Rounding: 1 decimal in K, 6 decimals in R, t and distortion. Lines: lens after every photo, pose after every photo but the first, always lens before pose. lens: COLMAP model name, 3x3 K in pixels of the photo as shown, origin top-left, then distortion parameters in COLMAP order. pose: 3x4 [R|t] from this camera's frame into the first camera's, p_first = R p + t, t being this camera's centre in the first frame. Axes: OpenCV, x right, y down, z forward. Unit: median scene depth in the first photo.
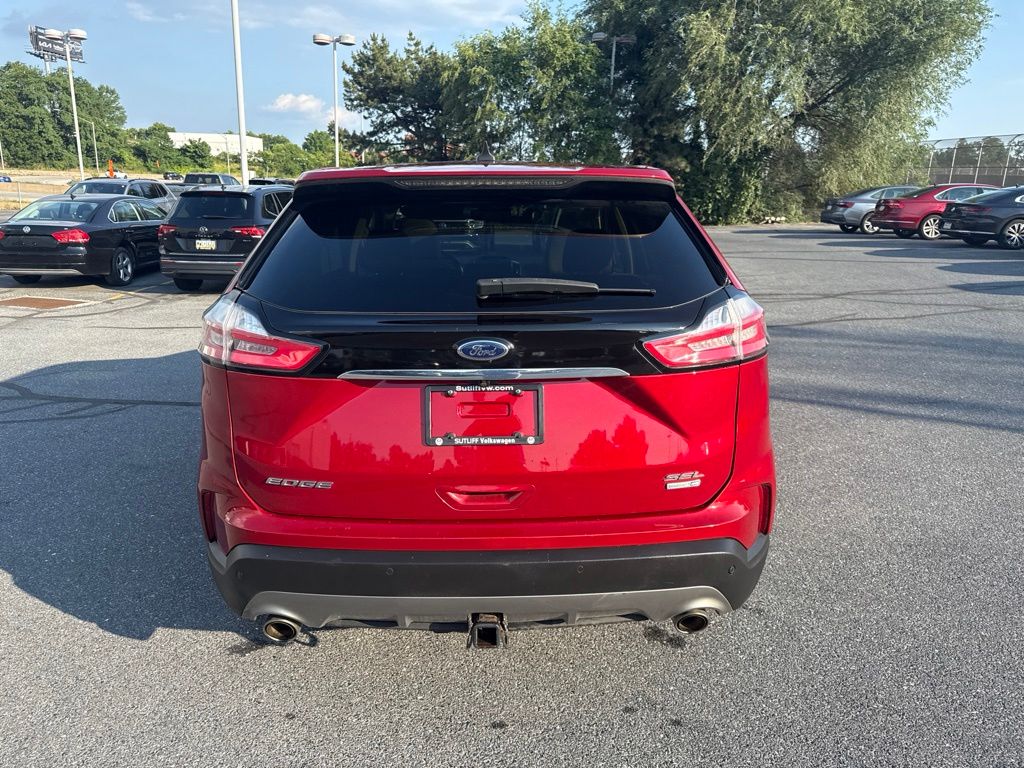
lens RADIAL K [[725.9, 0, 508.9], [0, 725.9, 392.4], [0, 0, 1]] dist [0.018980, -0.026517]
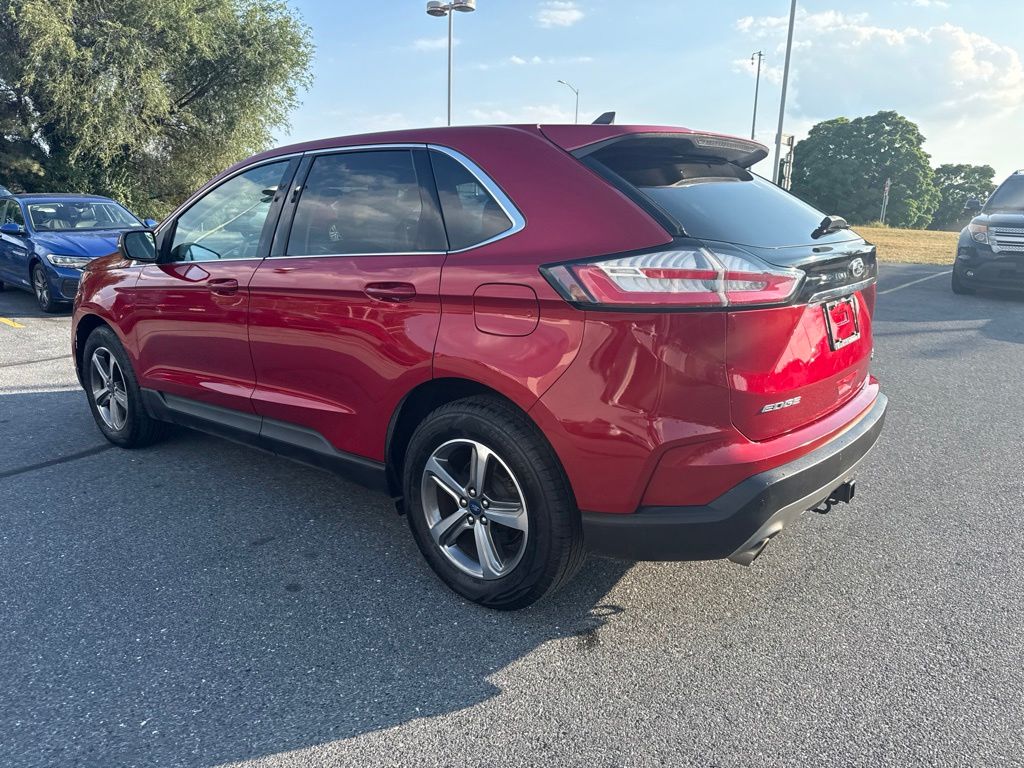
lens RADIAL K [[725.9, 0, 506.4], [0, 725.9, 391.9], [0, 0, 1]] dist [0.018980, -0.026517]
pose [[0.647210, -0.182049, 0.740255, -0.101974], [0.195215, 0.978266, 0.069904, -0.003883], [-0.736892, 0.099266, 0.668683, 0.041983]]
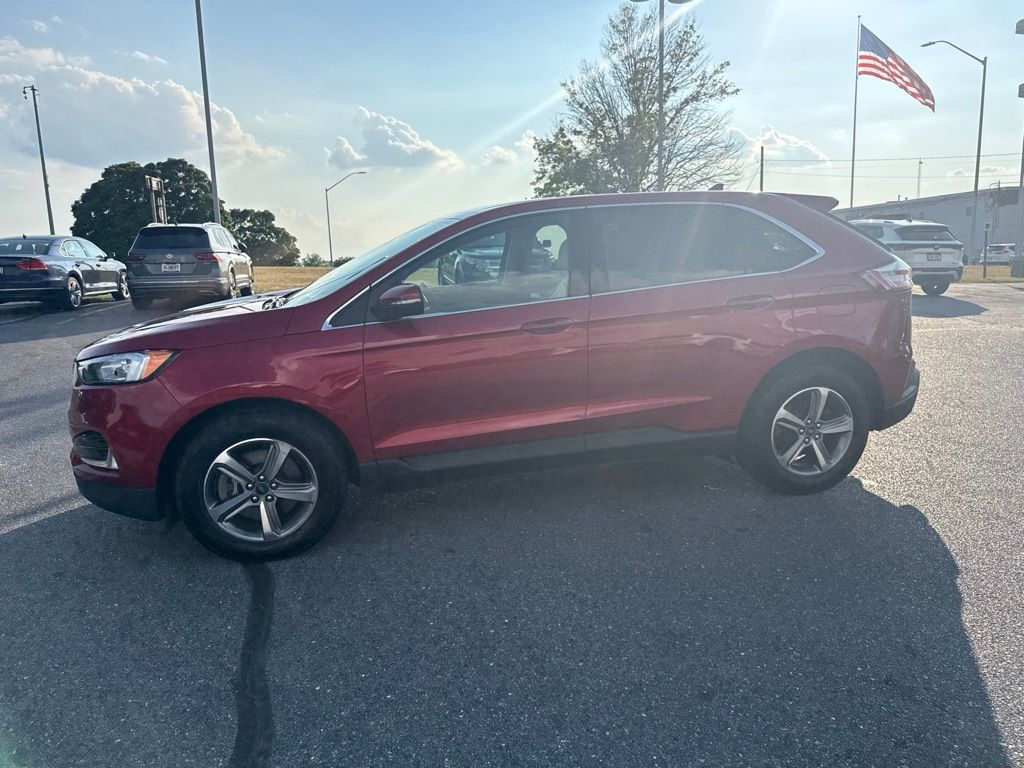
lens RADIAL K [[725.9, 0, 507.8], [0, 725.9, 389.6], [0, 0, 1]] dist [0.018980, -0.026517]
pose [[-0.208639, -0.186902, 0.959967, -0.166407], [0.282465, 0.928222, 0.242112, -0.045105], [-0.936314, 0.321671, -0.140870, 0.186678]]
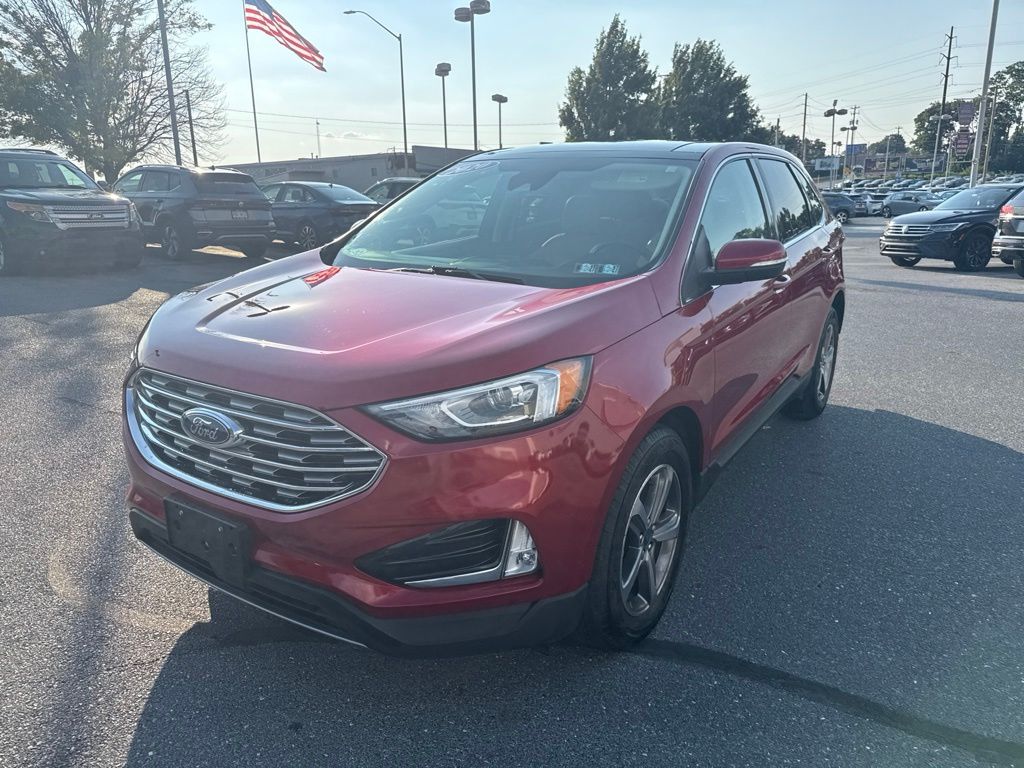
lens RADIAL K [[725.9, 0, 506.3], [0, 725.9, 392.2], [0, 0, 1]] dist [0.018980, -0.026517]
pose [[-0.828357, -0.155701, 0.538129, -0.069898], [0.140108, 0.872488, 0.468117, -0.070472], [-0.542397, 0.463164, -0.700916, 0.278746]]
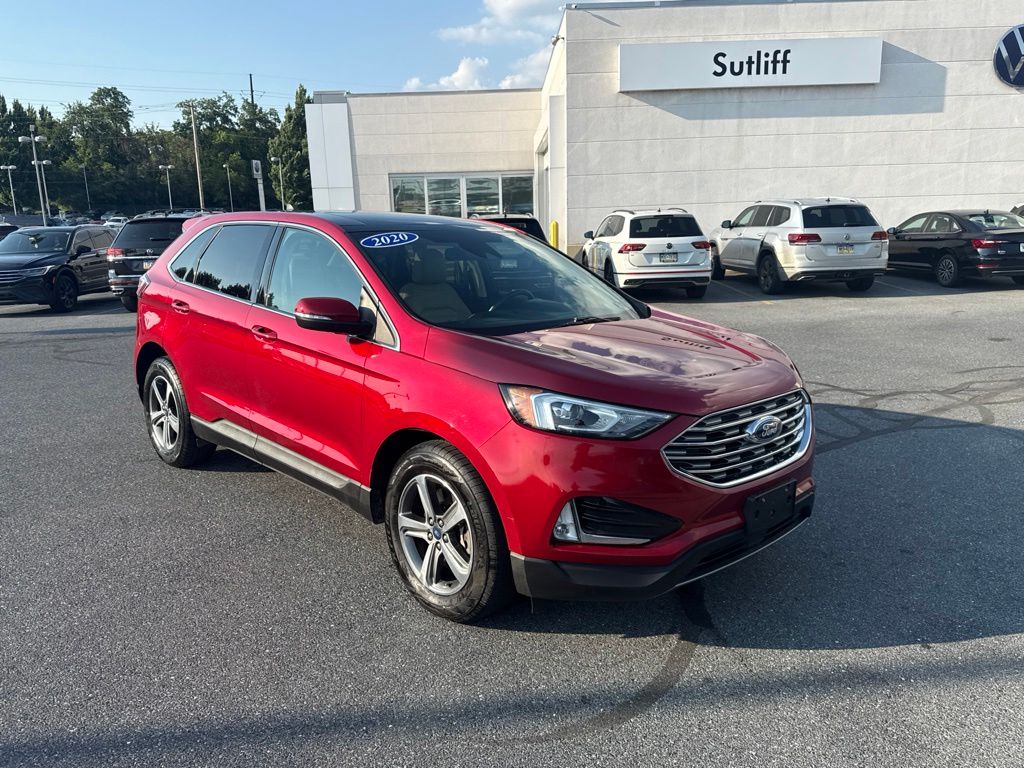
lens RADIAL K [[782.8, 0, 502.2], [0, 782.8, 381.3], [0, 0, 1]] dist [0.042689, -0.060703]
pose [[-0.736986, 0.133580, -0.662577, 0.100140], [-0.173102, 0.910283, 0.376060, -0.080156], [0.653366, 0.391845, -0.647742, 0.291696]]
